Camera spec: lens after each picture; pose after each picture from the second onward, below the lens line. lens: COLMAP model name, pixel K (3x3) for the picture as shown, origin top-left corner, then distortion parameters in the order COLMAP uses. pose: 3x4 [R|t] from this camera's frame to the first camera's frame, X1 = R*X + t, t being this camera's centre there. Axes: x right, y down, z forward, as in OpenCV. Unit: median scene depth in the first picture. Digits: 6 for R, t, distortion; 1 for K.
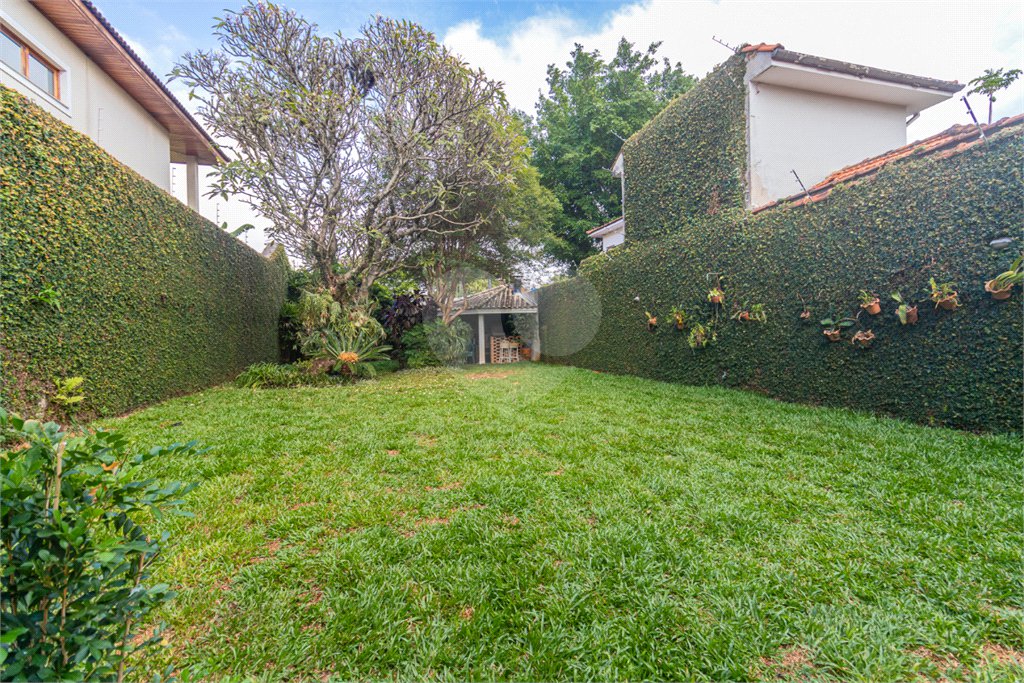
lens RADIAL K [[473.0, 0, 529.9], [0, 473.0, 334.5], [0, 0, 1]] dist [-0.001341, 0.000104]
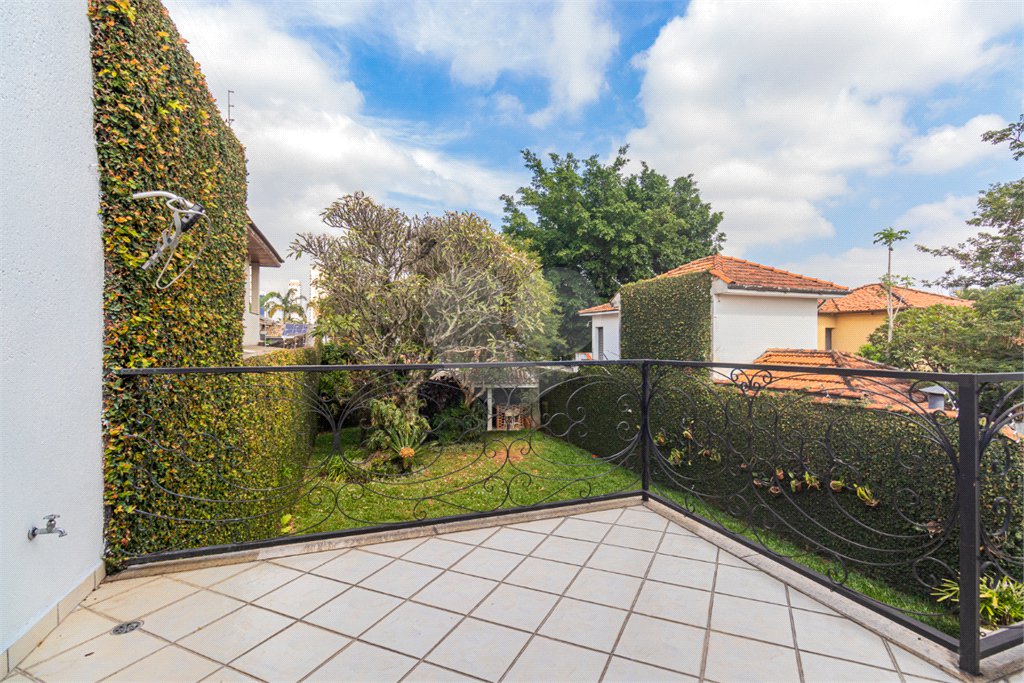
lens RADIAL K [[485.0, 0, 533.1], [0, 485.0, 342.1], [0, 0, 1]] dist [-0.001556, -0.000444]
pose [[0.996384, 0.021776, 0.082121, -0.166444], [-0.021919, 0.999759, 0.000837, -0.271383], [-0.082083, -0.002634, 0.996622, -0.352773]]
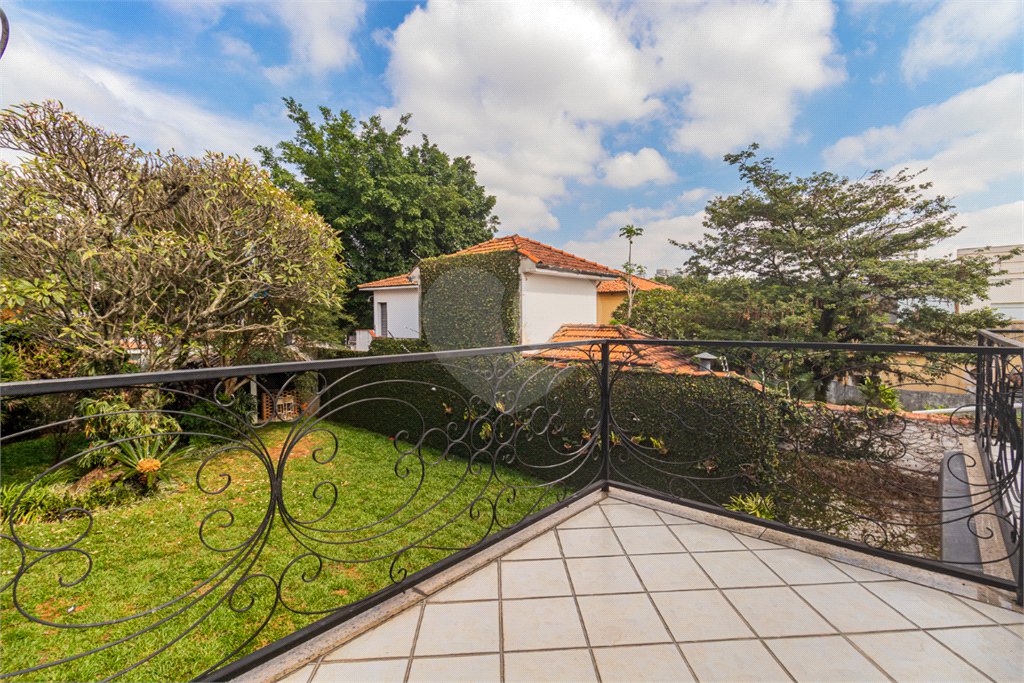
lens RADIAL K [[473.0, 0, 529.9], [0, 473.0, 334.5], [0, 0, 1]] dist [-0.001341, 0.000104]
pose [[0.839197, -0.000492, 0.543828, -0.267571], [-0.015803, 0.999555, 0.025290, -0.269615], [-0.543598, -0.029818, 0.838816, -0.244442]]
